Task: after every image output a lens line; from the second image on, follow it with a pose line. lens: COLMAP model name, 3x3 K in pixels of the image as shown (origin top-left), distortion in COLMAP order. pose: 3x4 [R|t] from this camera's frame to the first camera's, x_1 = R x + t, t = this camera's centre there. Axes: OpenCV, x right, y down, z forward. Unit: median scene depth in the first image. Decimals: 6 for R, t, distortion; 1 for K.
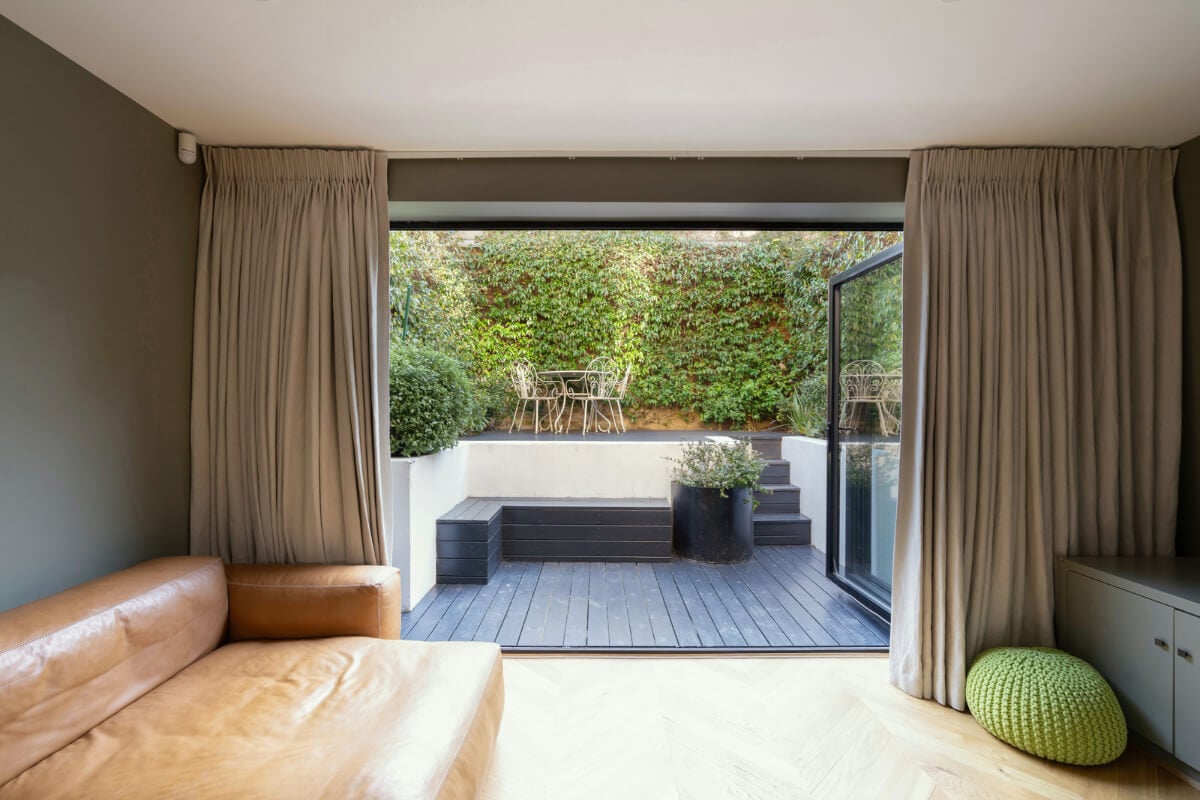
lens RADIAL K [[606.2, 0, 598.4], [0, 606.2, 396.6], [0, 0, 1]] dist [-0.002714, -0.000336]
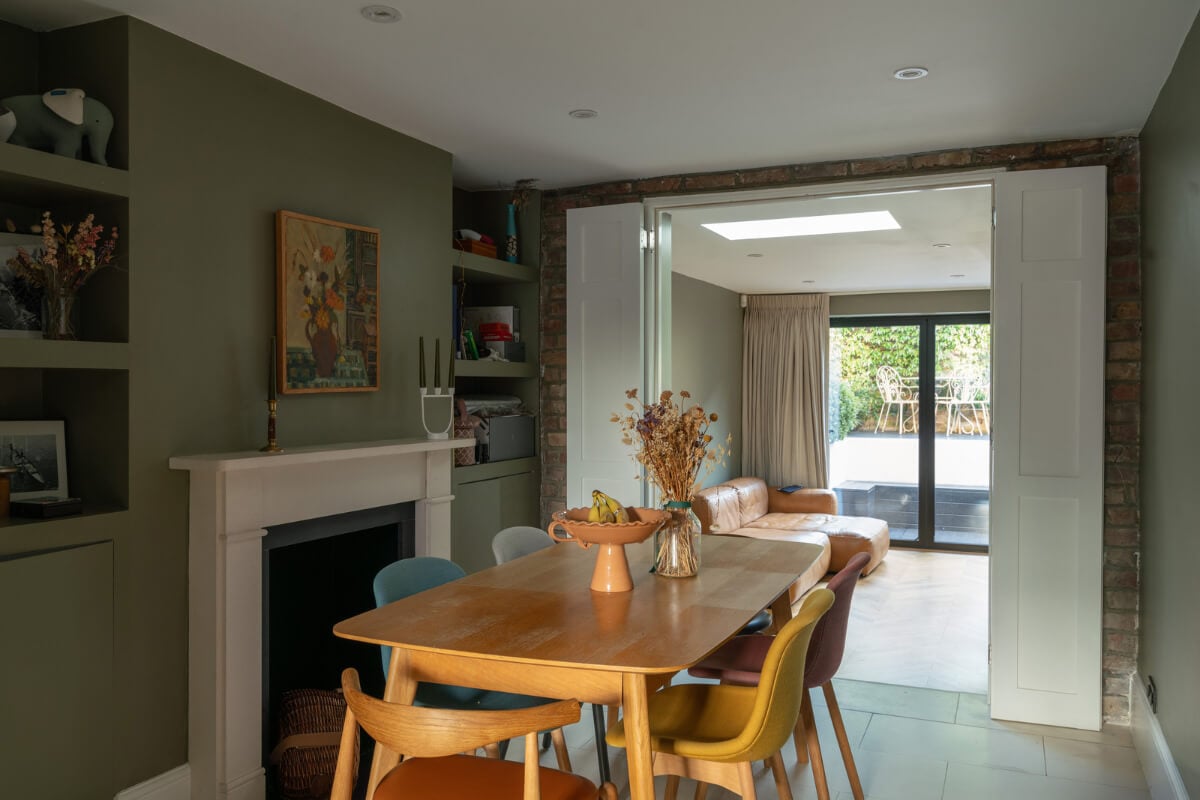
lens RADIAL K [[956.5, 0, 594.2], [0, 956.5, 398.1], [0, 0, 1]] dist [0.015748, 0.001634]
pose [[0.918760, 0.005119, -0.394784, 0.070373], [0.001214, 0.999875, 0.015791, -0.031283], [0.394815, -0.014987, 0.918638, -0.784827]]
